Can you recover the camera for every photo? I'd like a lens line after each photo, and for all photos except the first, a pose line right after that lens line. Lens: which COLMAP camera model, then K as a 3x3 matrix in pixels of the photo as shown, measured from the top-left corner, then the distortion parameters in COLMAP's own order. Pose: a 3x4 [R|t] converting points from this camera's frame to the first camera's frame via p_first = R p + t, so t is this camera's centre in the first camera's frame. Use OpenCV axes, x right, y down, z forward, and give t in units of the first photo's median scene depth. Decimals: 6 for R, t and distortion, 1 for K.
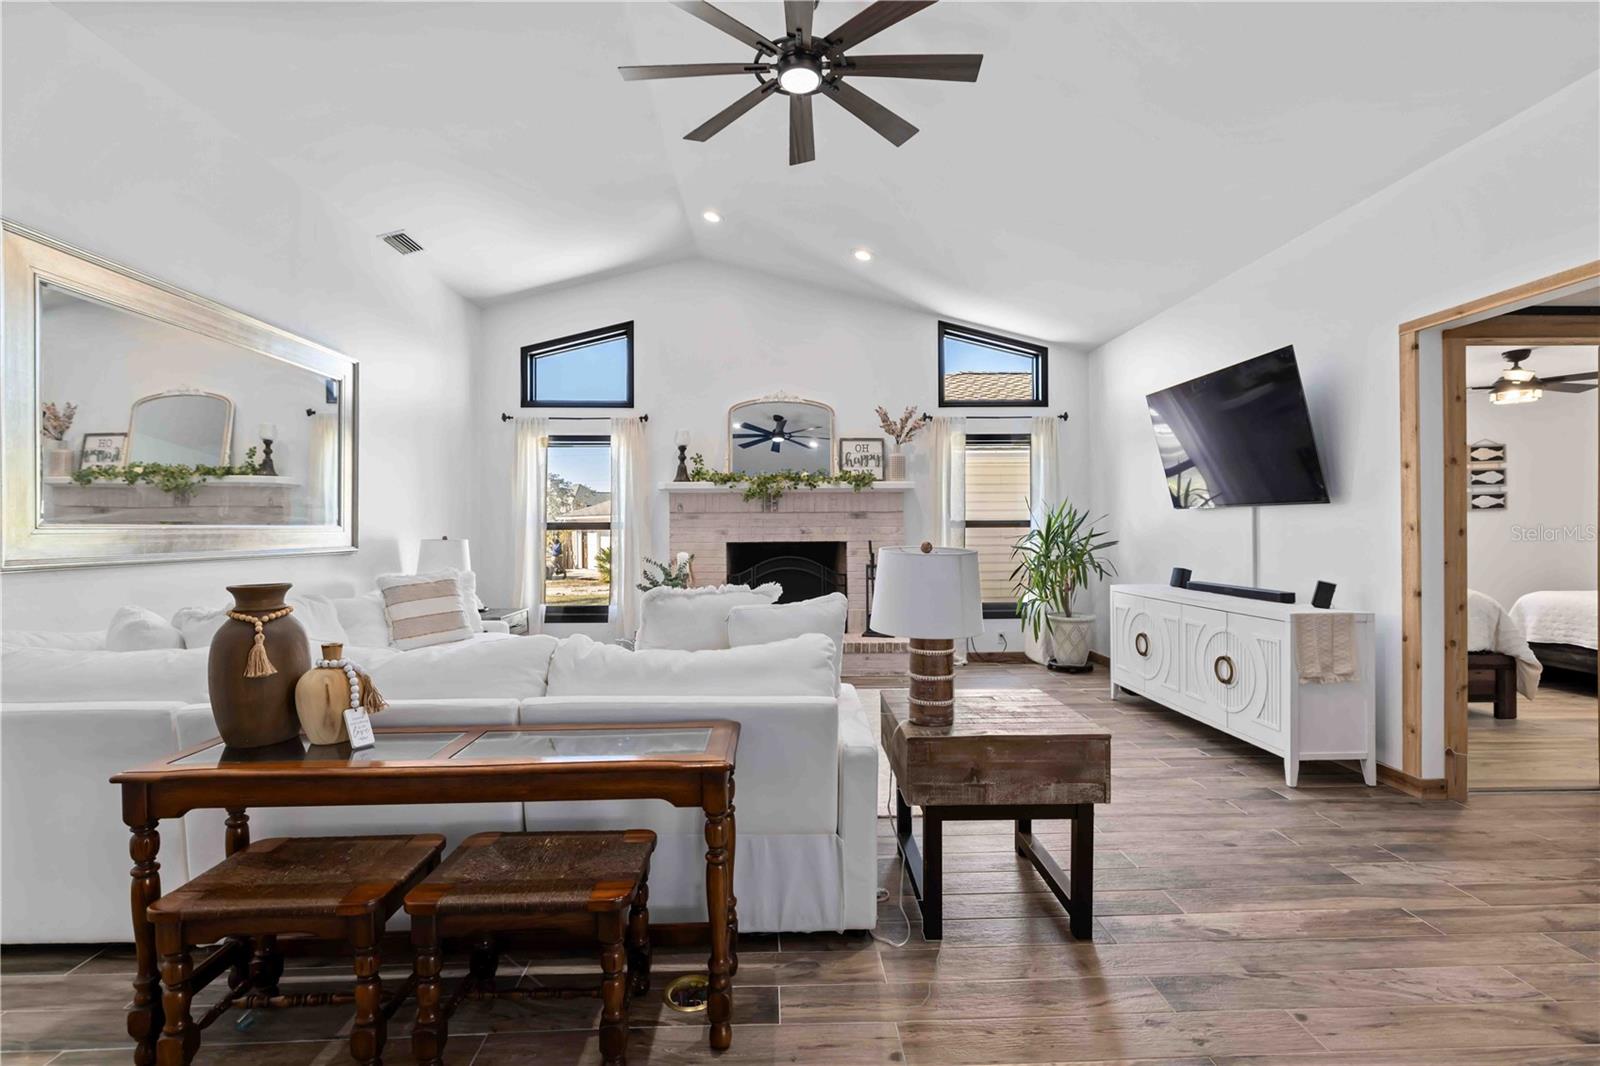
lens RADIAL K [[721.9, 0, 796.8], [0, 721.9, 529.2], [0, 0, 1]] dist [0.005543, 0.000078]
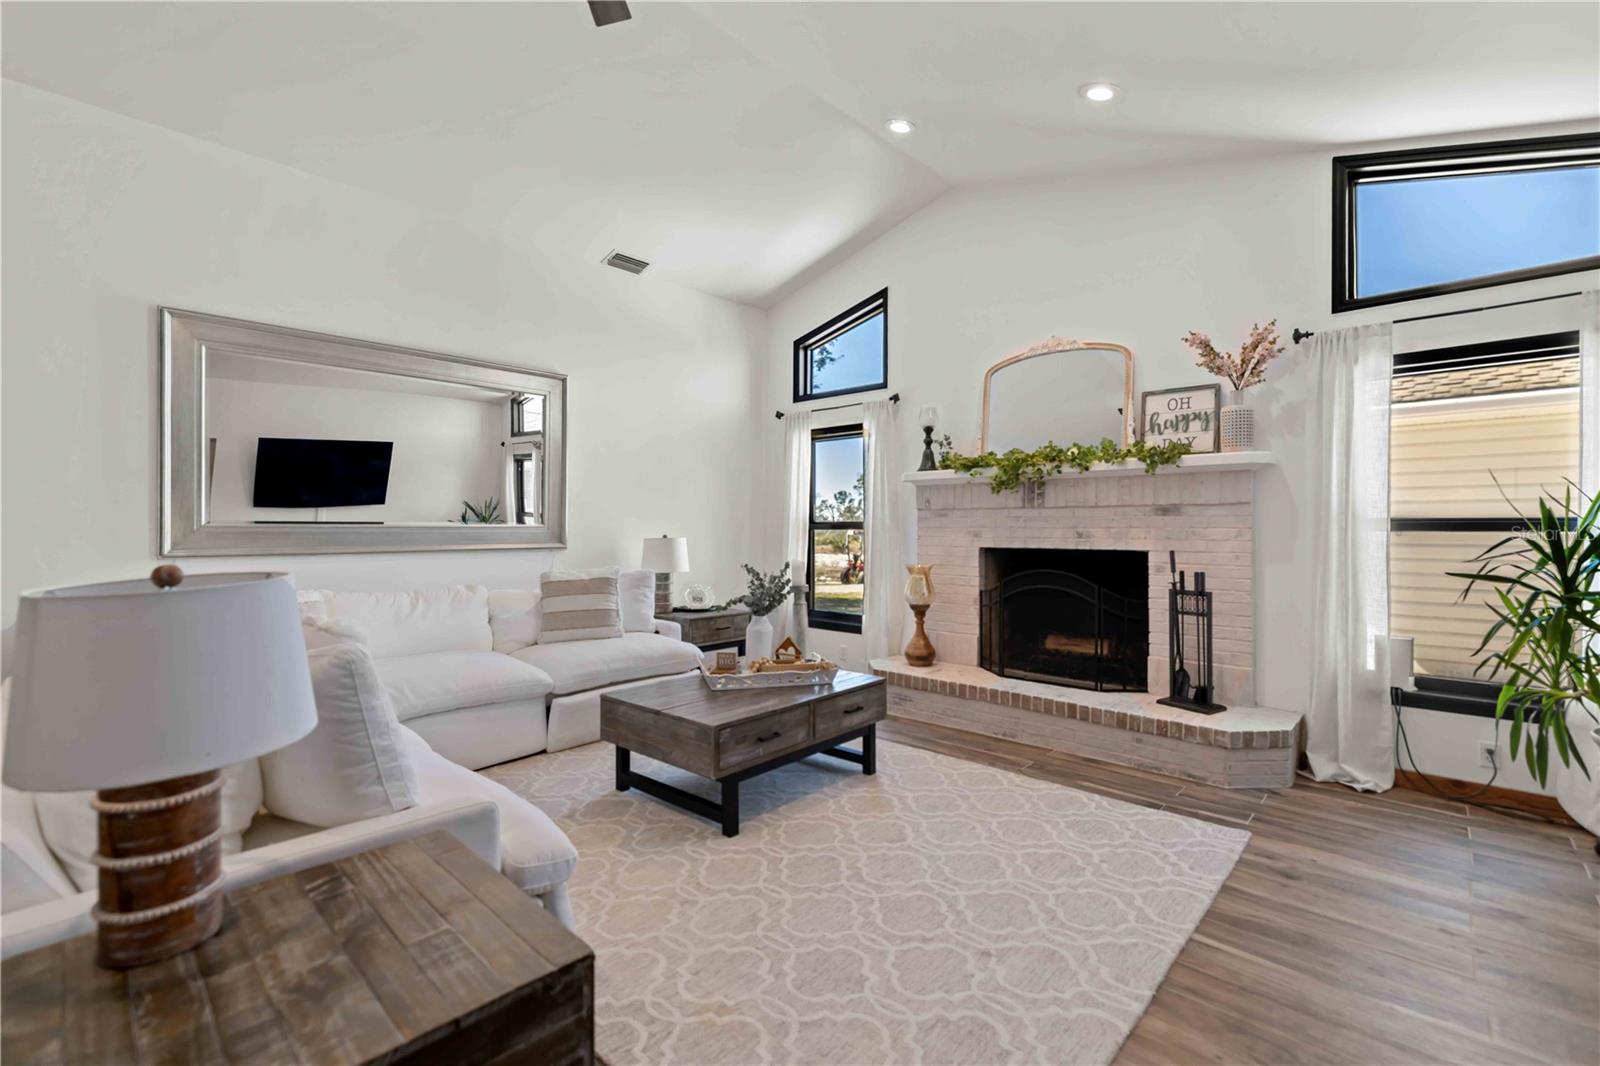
lens RADIAL K [[697.1, 0, 799.7], [0, 697.1, 525.9], [0, 0, 1]] dist [-0.001809, -0.000345]
pose [[0.712846, 0.004477, -0.701306, 0.286998], [-0.006746, 0.999977, -0.000473, -0.003030], [0.701288, 0.005068, 0.712860, 0.340409]]
